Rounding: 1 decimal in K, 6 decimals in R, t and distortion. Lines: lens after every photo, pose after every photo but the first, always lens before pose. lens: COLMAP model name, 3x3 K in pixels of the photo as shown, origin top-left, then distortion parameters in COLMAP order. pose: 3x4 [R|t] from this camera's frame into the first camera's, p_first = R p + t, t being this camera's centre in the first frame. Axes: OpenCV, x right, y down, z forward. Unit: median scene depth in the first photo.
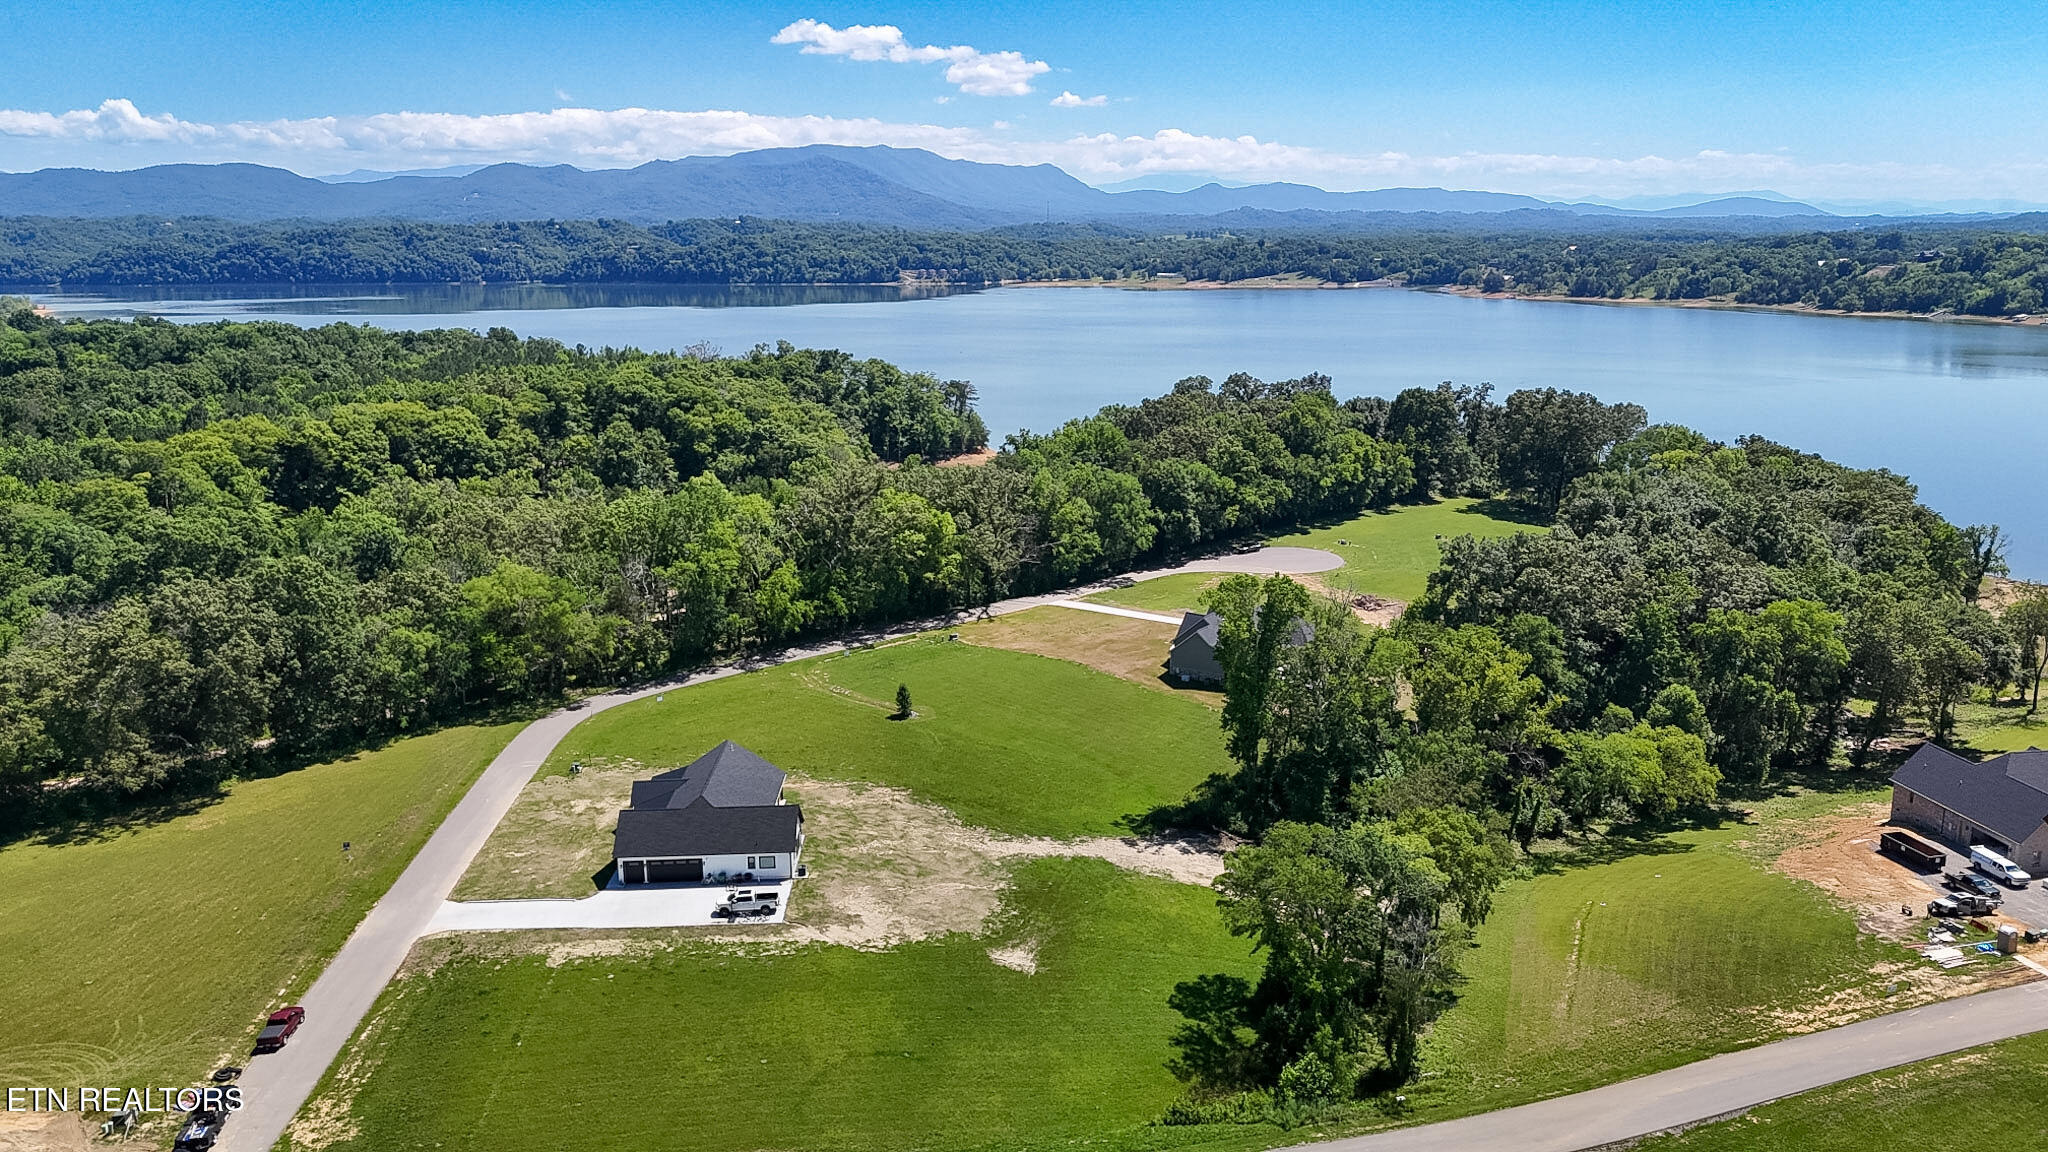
lens RADIAL K [[1501.6, 0, 1019.8], [0, 1501.6, 574.9], [0, 0, 1]] dist [0.085364, -0.081517]
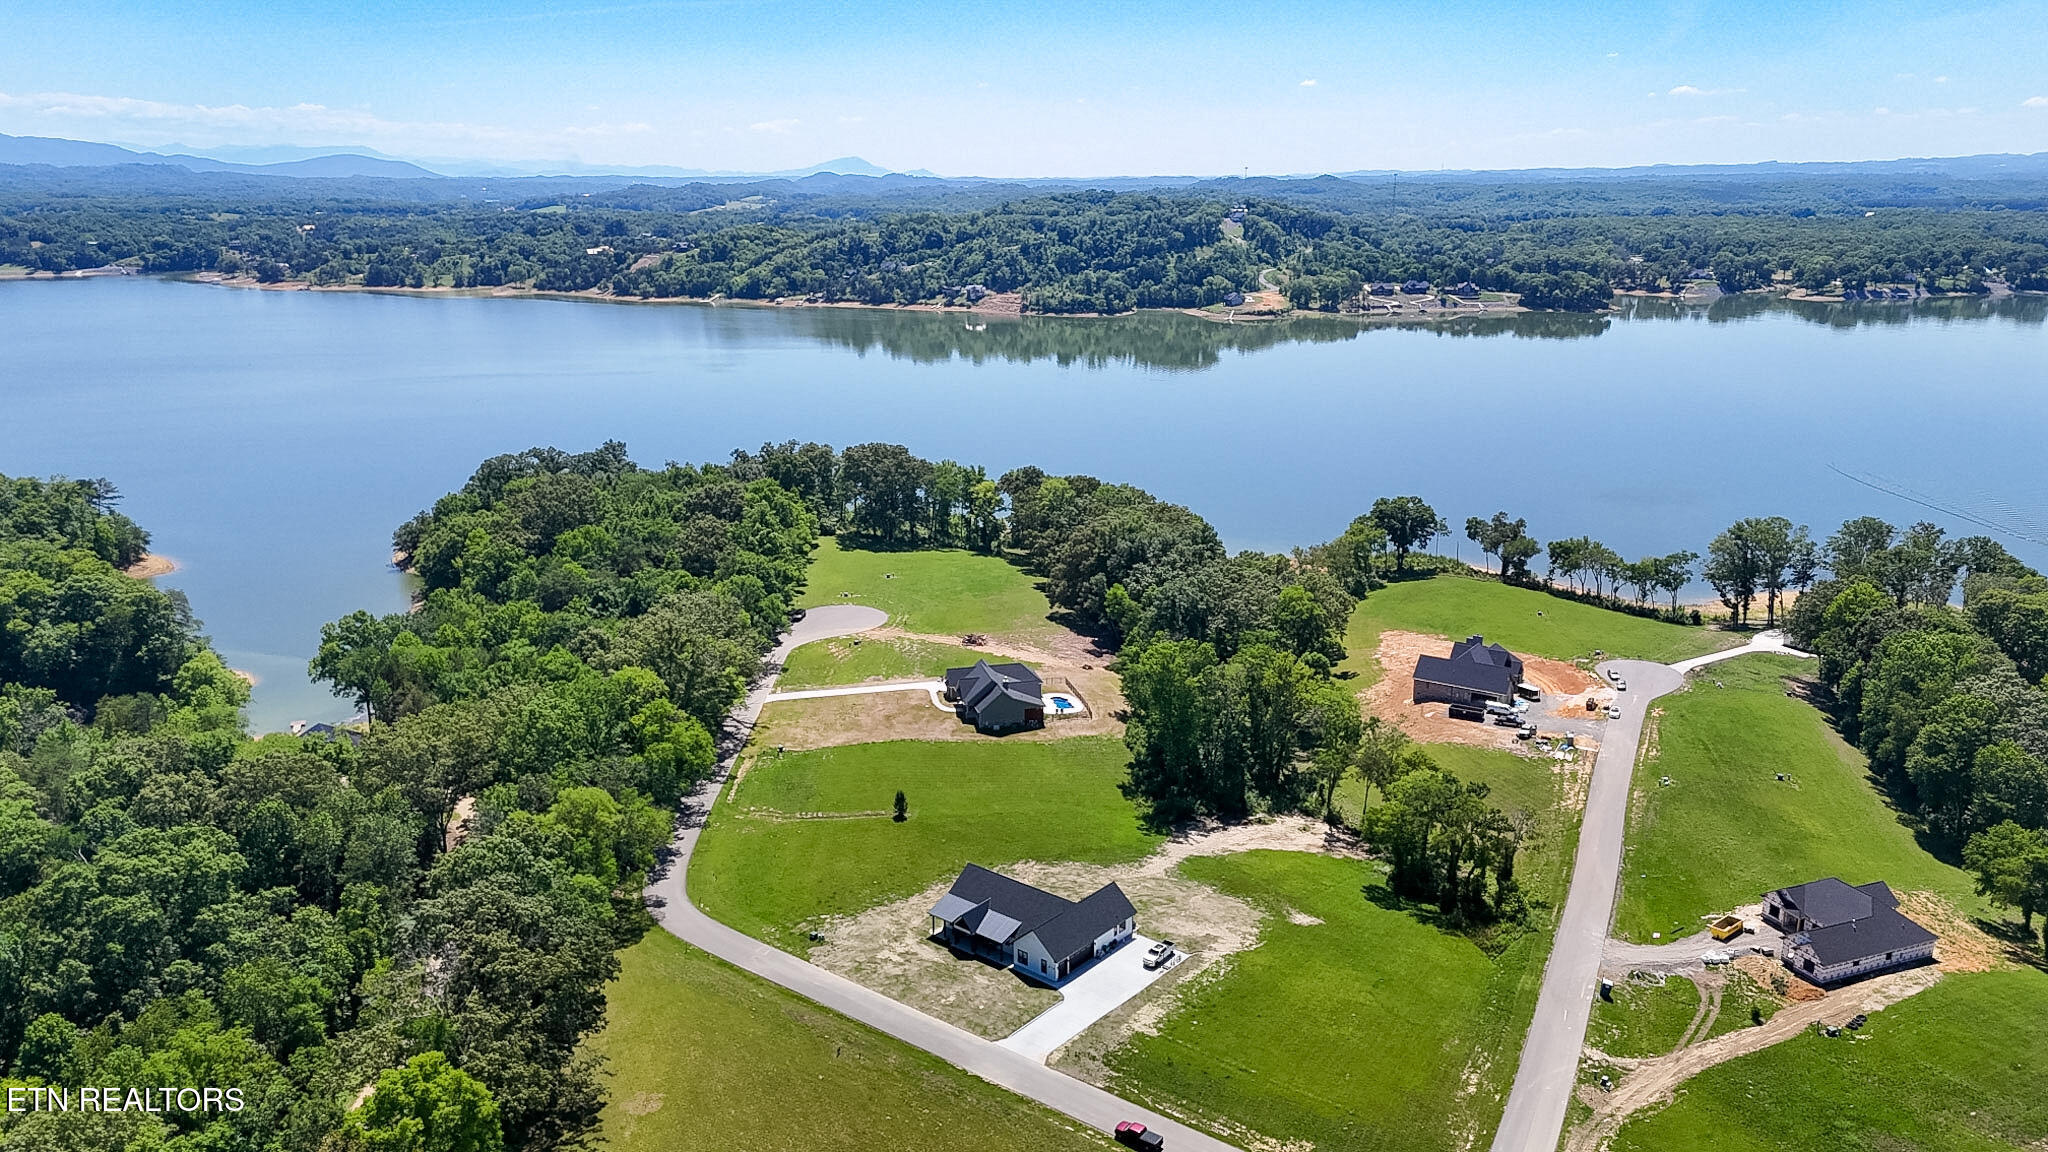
lens RADIAL K [[1501.6, 0, 1022.1], [0, 1501.6, 578.1], [0, 0, 1]] dist [0.085364, -0.081517]
pose [[0.664581, -0.185689, 0.723776, -0.625575], [0.162708, 0.981349, 0.102370, -0.149173], [-0.729286, 0.049731, 0.682399, 0.060214]]
